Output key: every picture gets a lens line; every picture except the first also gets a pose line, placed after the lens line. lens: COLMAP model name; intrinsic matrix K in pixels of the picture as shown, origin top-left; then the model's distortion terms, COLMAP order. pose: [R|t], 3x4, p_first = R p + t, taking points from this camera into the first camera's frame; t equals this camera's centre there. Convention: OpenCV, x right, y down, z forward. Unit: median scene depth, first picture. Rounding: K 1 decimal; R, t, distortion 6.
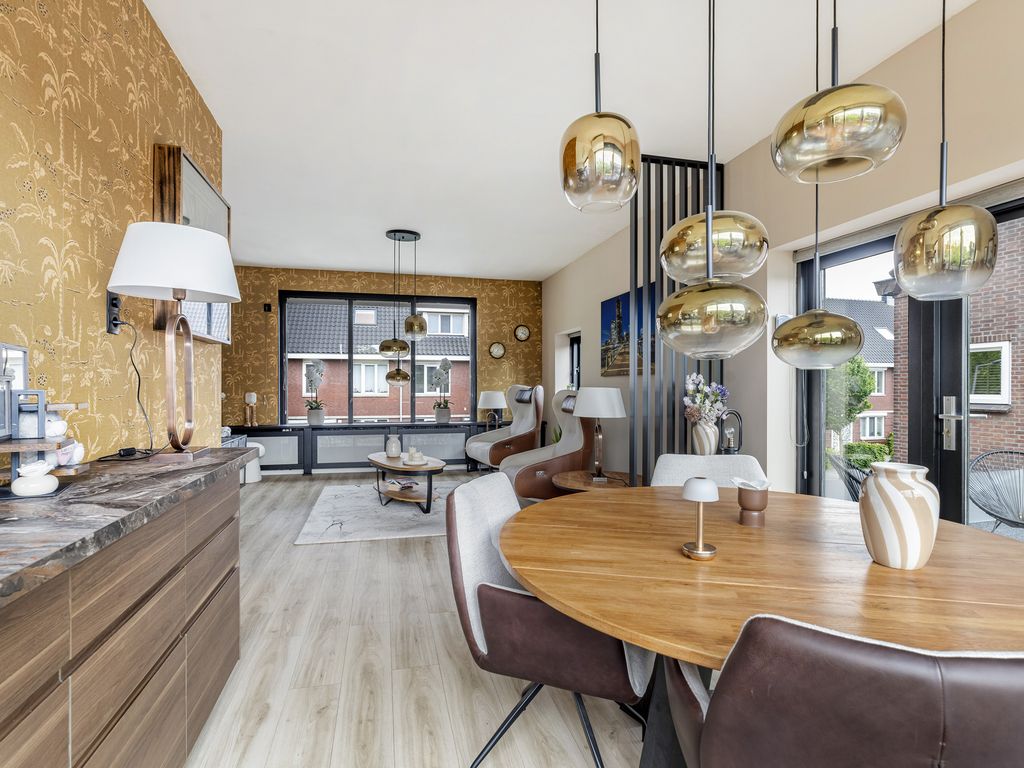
lens RADIAL K [[531.6, 0, 511.6], [0, 531.6, 384.6], [0, 0, 1]] dist [-0.002408, 0.000271]
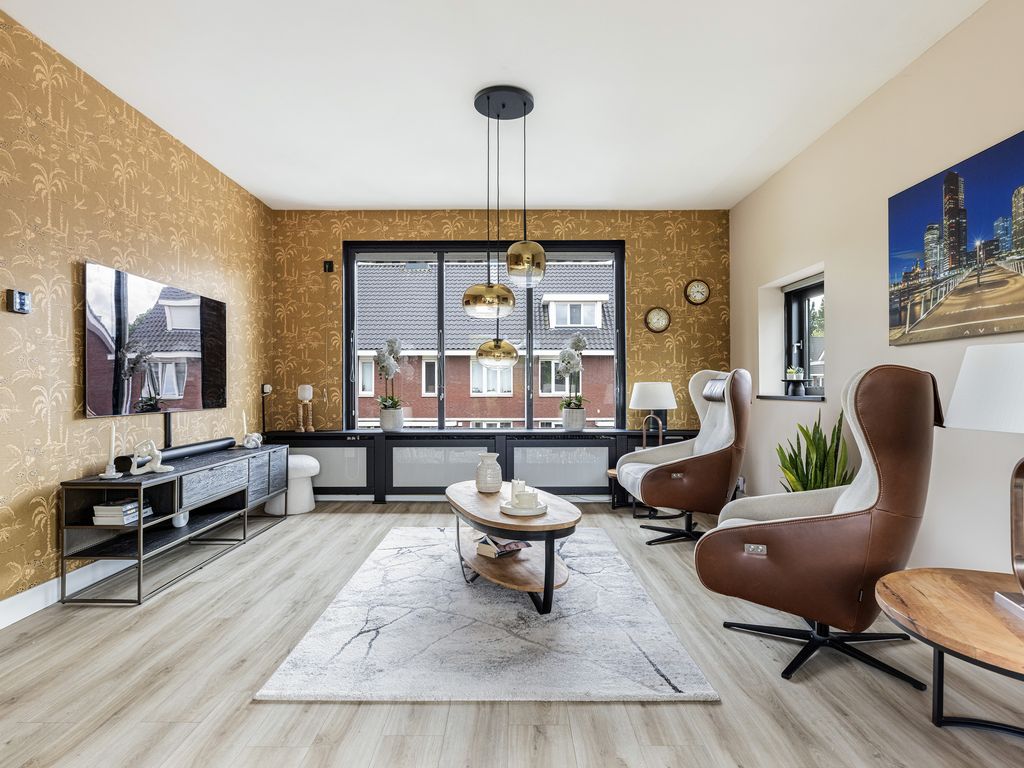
lens RADIAL K [[554.8, 0, 505.5], [0, 554.8, 381.9], [0, 0, 1]] dist [-0.003296, 0.000123]
pose [[0.969043, -0.005121, -0.246839, -0.043550], [0.003276, 0.999964, -0.007883, 0.017242], [0.246870, 0.006830, 0.969025, 0.327369]]
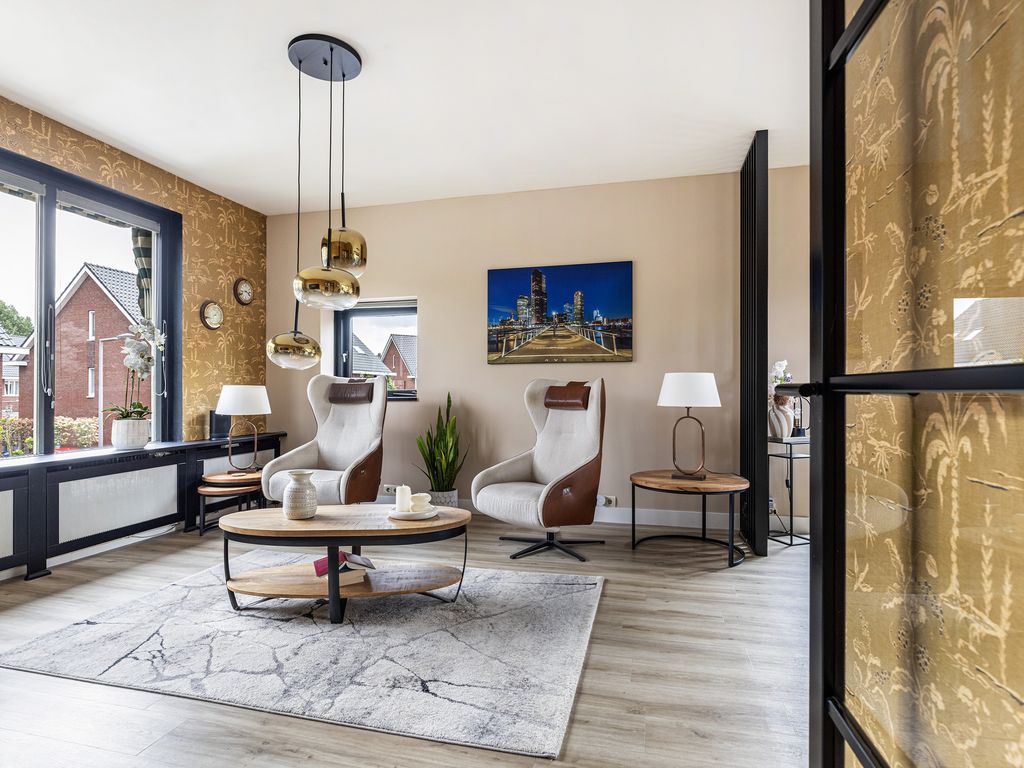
lens RADIAL K [[554.8, 0, 512.9], [0, 554.8, 388.1], [0, 0, 1]] dist [-0.003296, 0.000123]
pose [[0.475321, 0.000406, 0.879813, -0.435321], [0.001885, 0.999997, -0.001479, 0.017598], [-0.879811, 0.002362, 0.475318, 0.465920]]
